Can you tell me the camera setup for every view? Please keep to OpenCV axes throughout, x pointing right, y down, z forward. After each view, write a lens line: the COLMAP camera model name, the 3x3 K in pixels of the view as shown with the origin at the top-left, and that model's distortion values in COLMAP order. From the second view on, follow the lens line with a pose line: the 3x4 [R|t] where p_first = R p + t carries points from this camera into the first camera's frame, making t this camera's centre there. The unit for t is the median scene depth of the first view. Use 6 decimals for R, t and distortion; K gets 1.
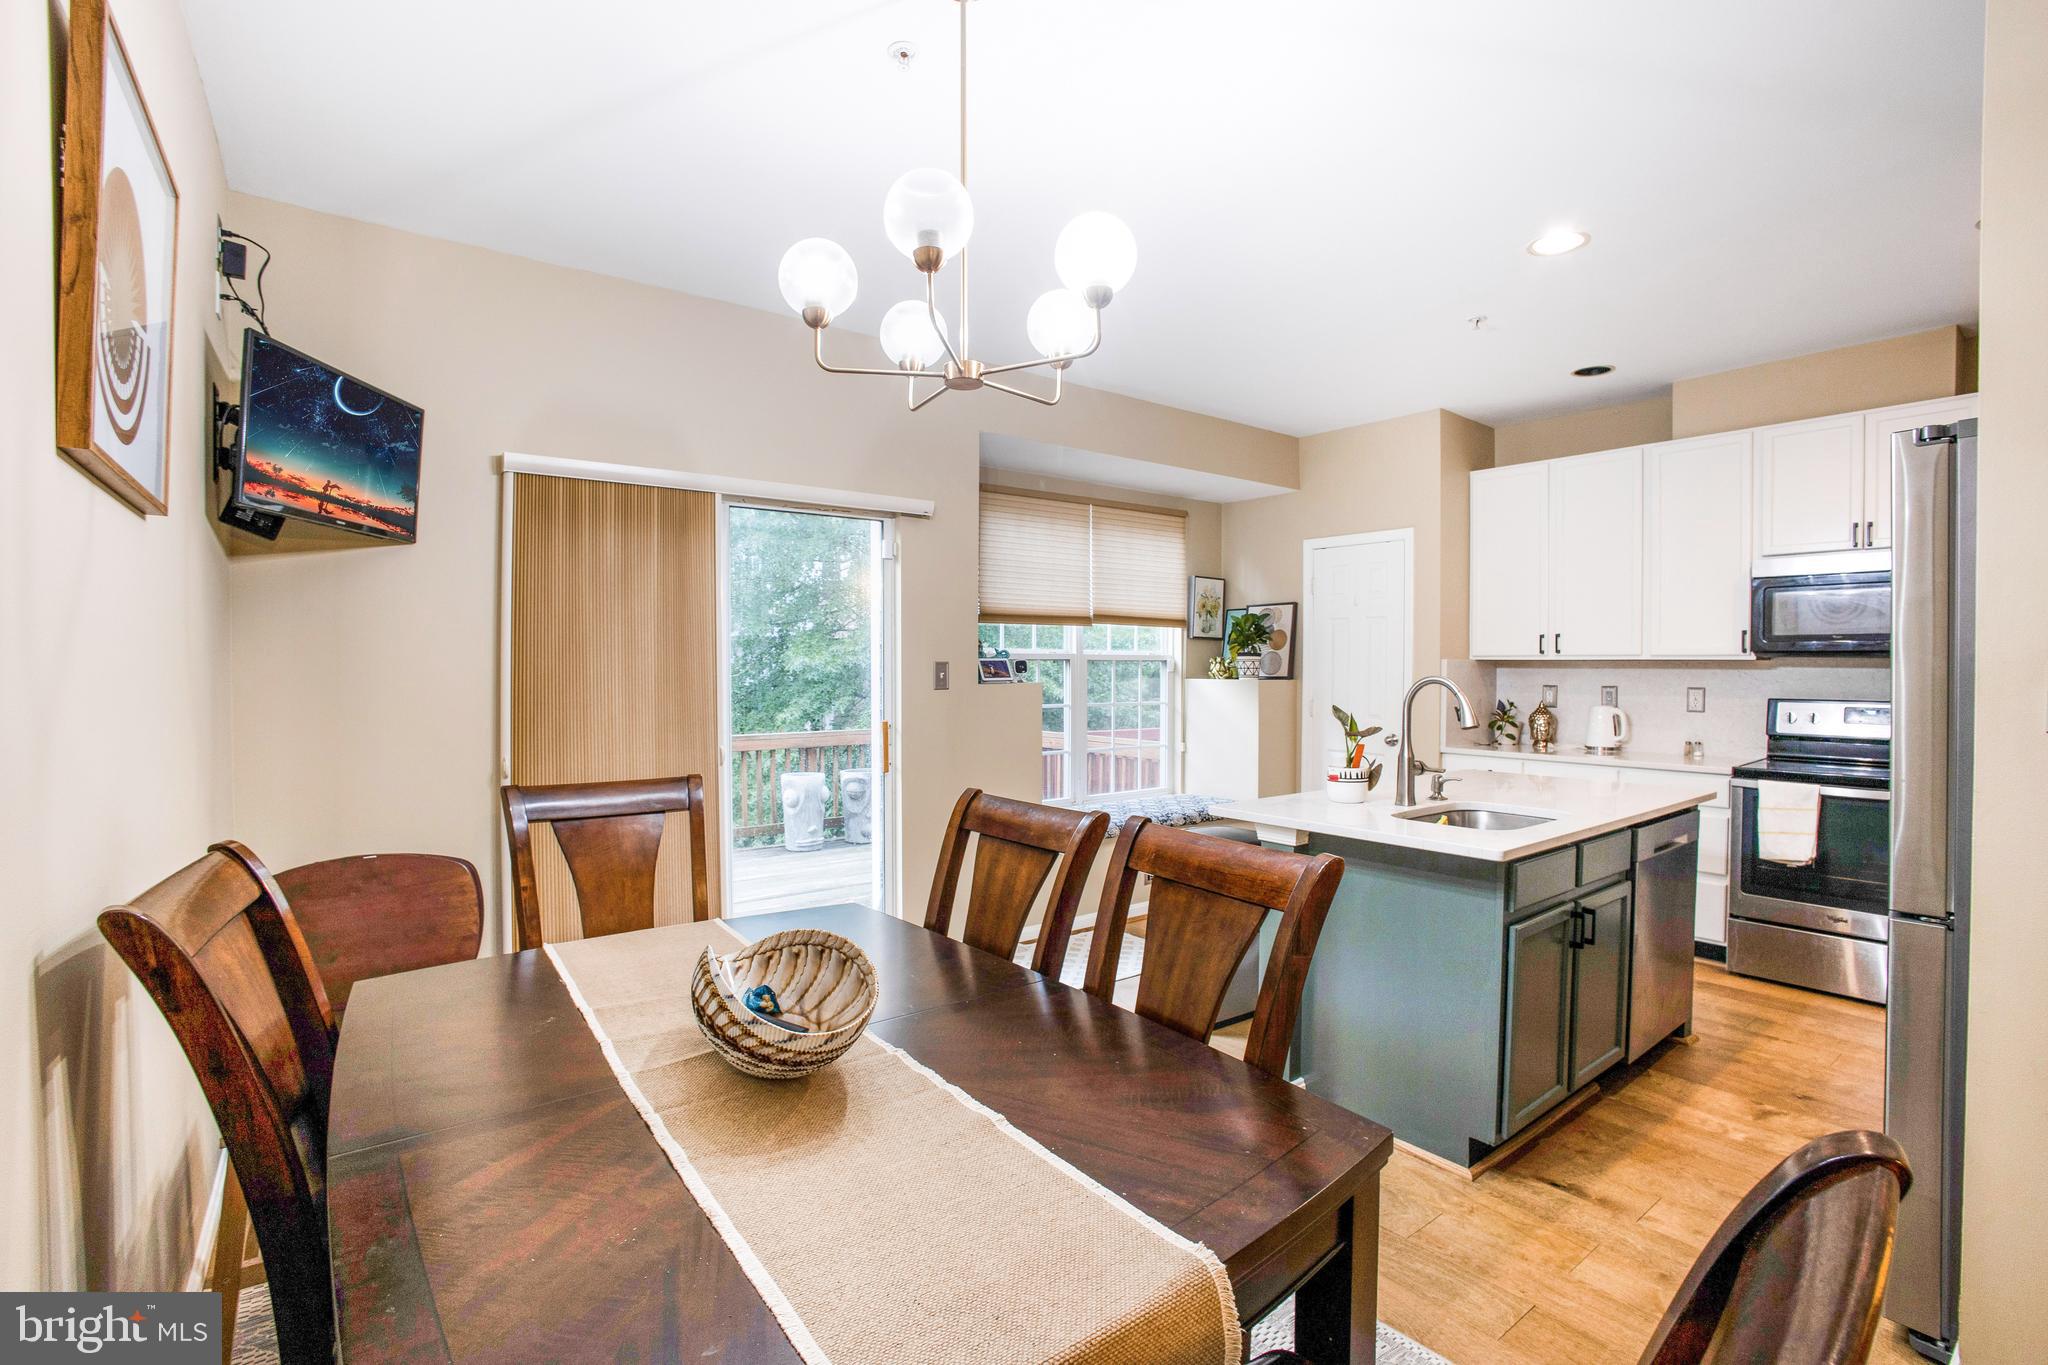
lens RADIAL K [[931.7, 0, 1024.0], [0, 931.7, 682.5], [0, 0, 1]] dist [-0.070226, 0.024213]
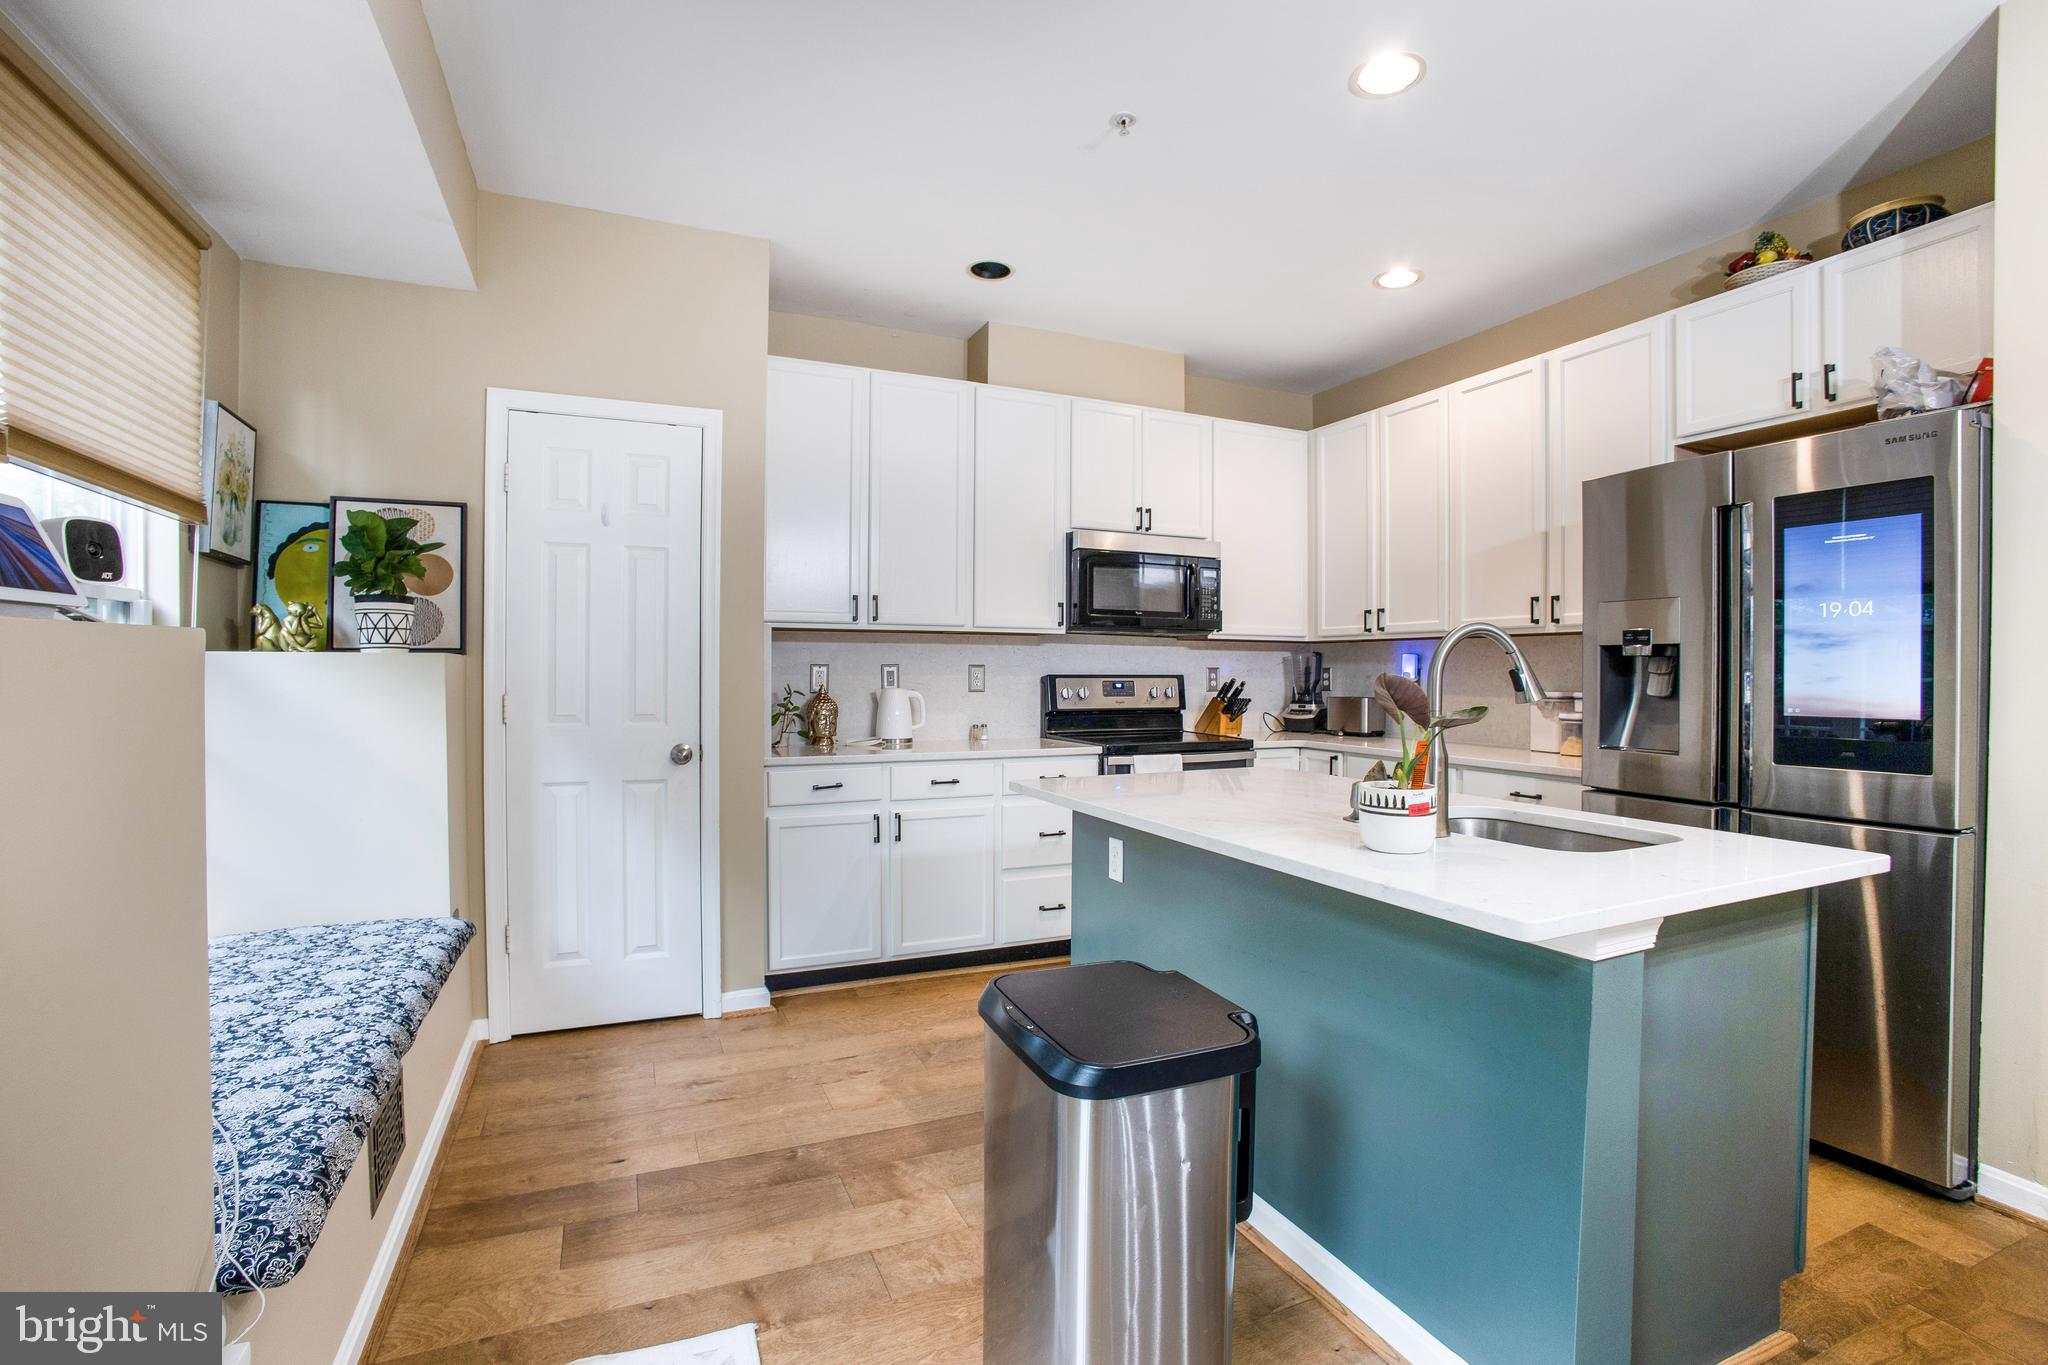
lens RADIAL K [[931.7, 0, 1024.0], [0, 931.7, 682.5], [0, 0, 1]] dist [-0.070226, 0.024213]
pose [[0.234731, -0.006020, 0.972042, -0.125581], [0.020060, 0.999798, 0.001348, 0.018319], [-0.971853, 0.019183, 0.234804, 0.589649]]
